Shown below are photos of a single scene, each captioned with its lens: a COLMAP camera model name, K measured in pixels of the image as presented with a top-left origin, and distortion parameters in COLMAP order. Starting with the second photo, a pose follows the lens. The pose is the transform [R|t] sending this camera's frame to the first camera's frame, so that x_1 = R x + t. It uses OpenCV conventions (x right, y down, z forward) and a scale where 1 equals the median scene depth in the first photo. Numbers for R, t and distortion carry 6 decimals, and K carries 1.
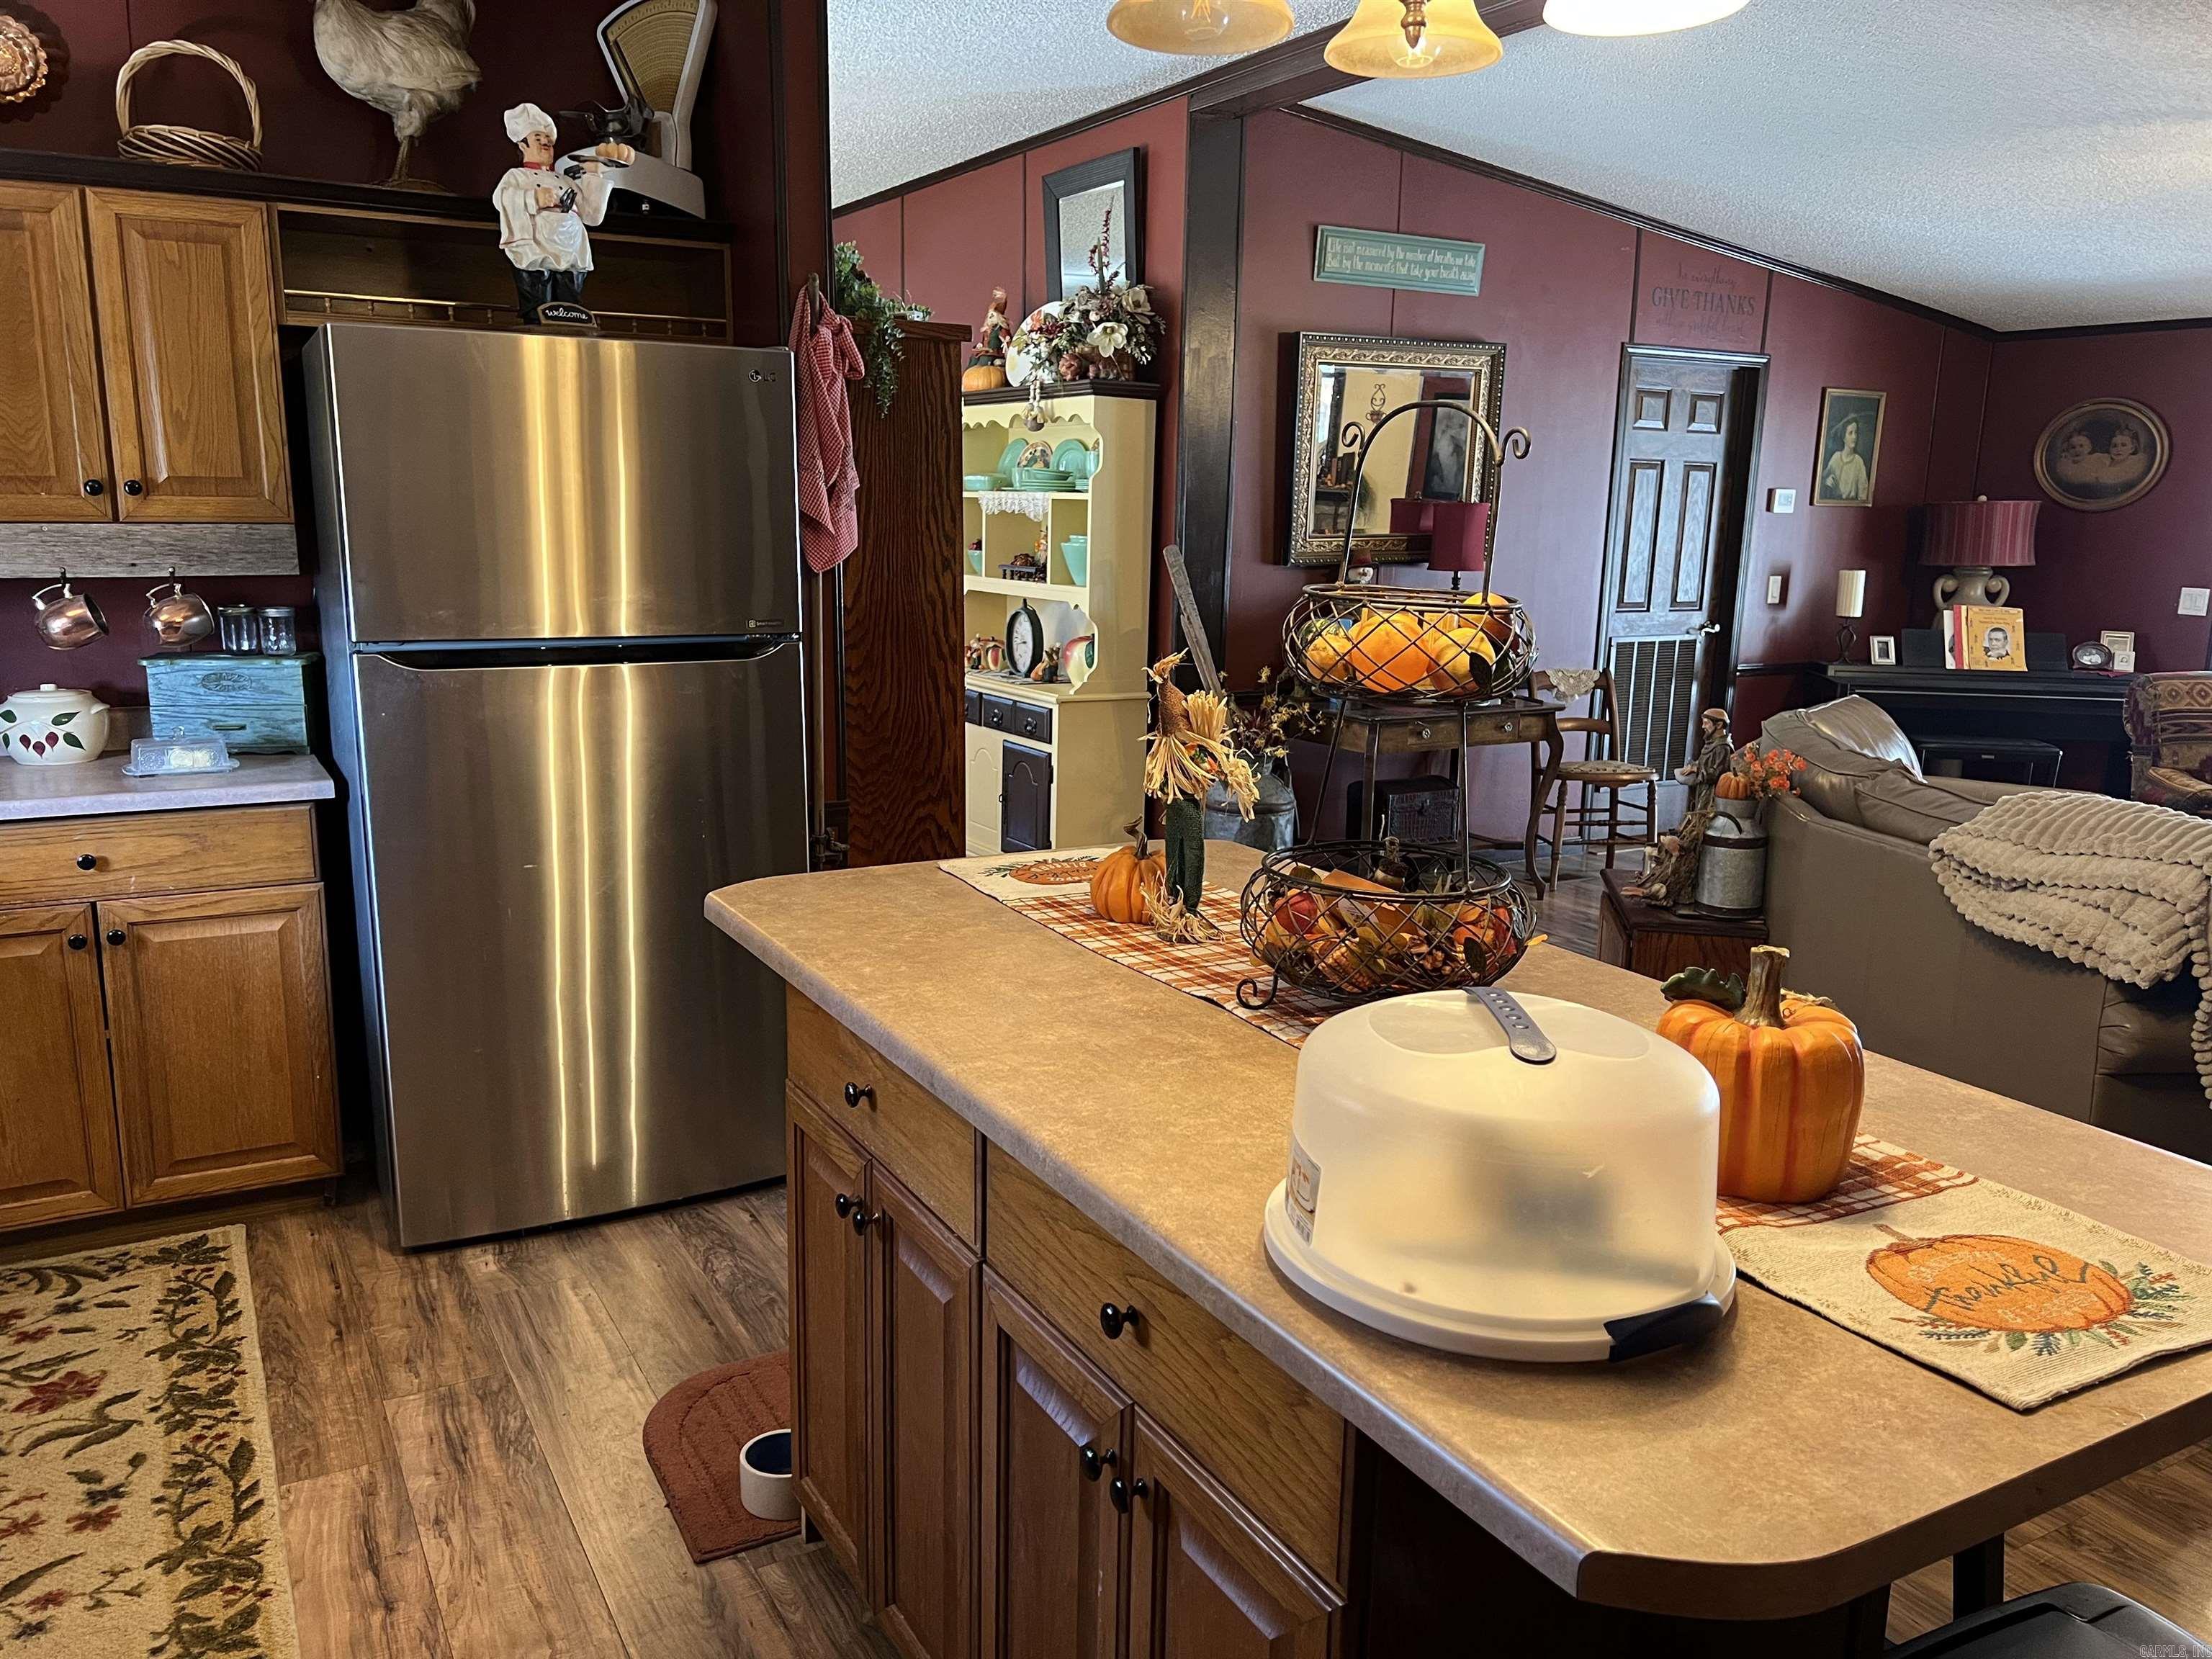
lens RADIAL K [[1673.3, 0, 1113.7], [0, 1673.3, 854.5], [0, 0, 1]] dist [0.084497, -0.084560]
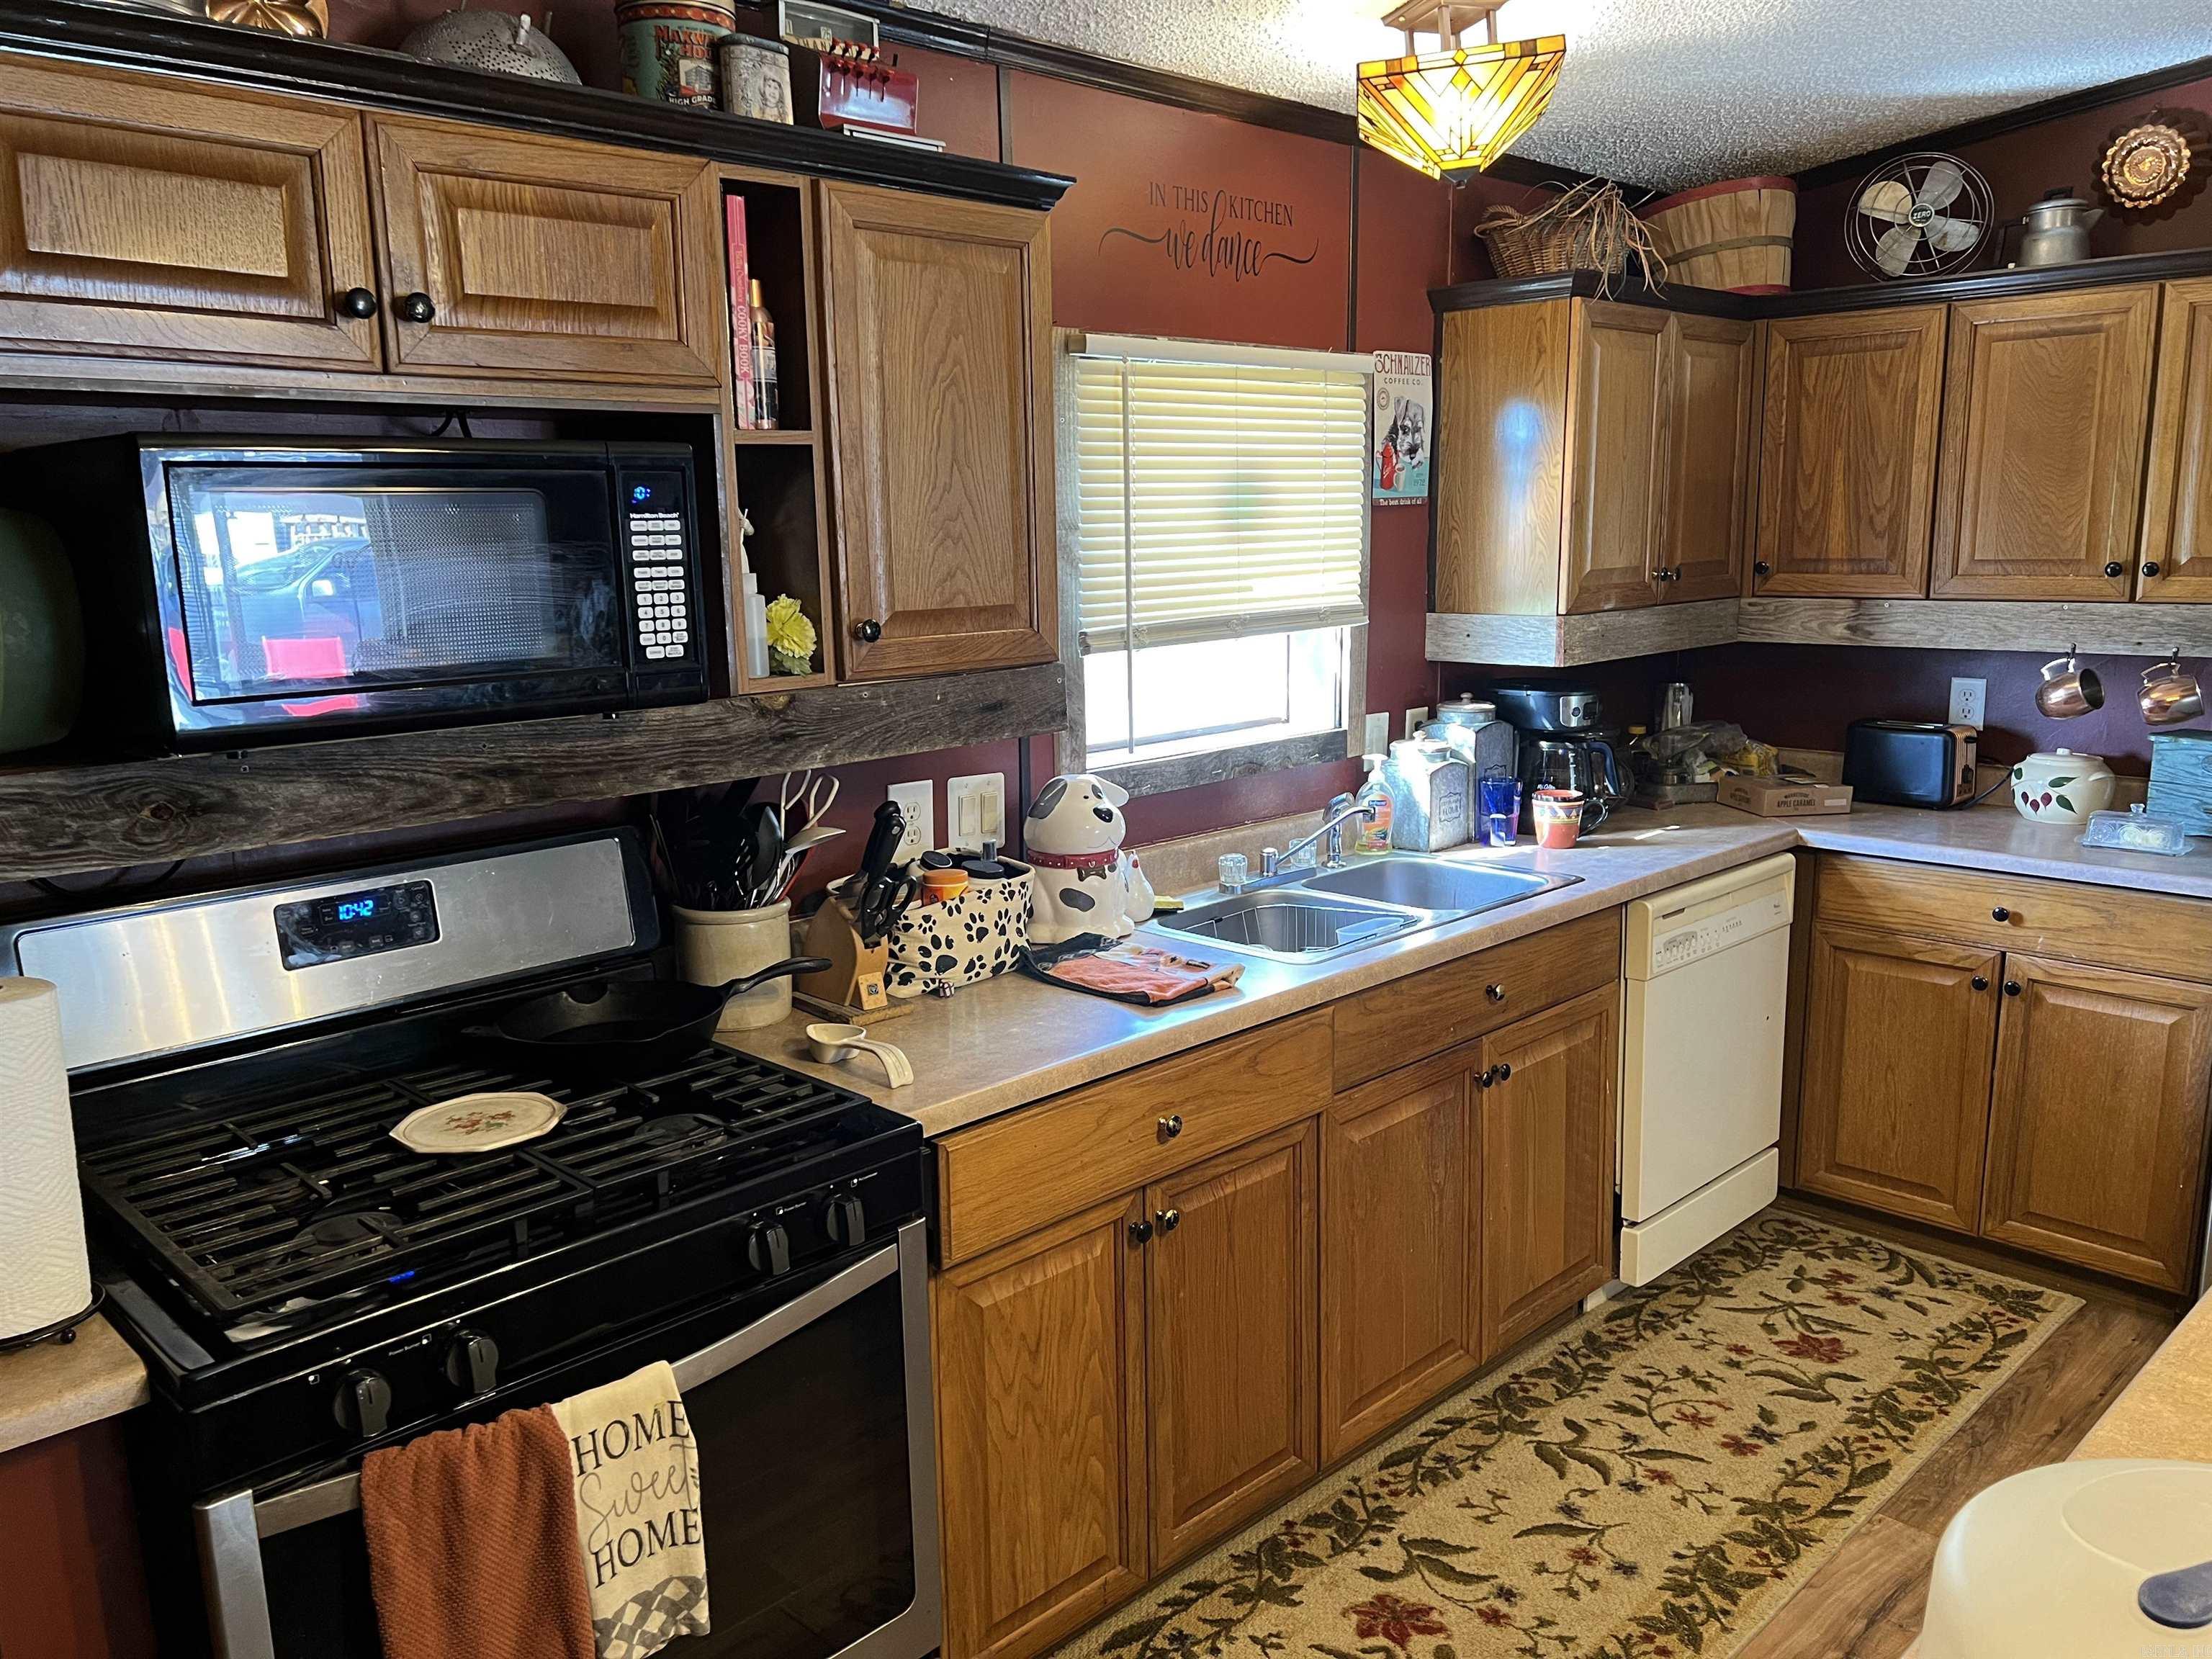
lens RADIAL K [[1673.3, 0, 1113.7], [0, 1673.3, 854.5], [0, 0, 1]] dist [0.084497, -0.084560]
pose [[0.260810, 0.173151, -0.949735, 0.267247], [-0.187043, 0.974206, 0.126248, -0.062492], [0.947097, 0.144714, 0.286470, 0.146285]]
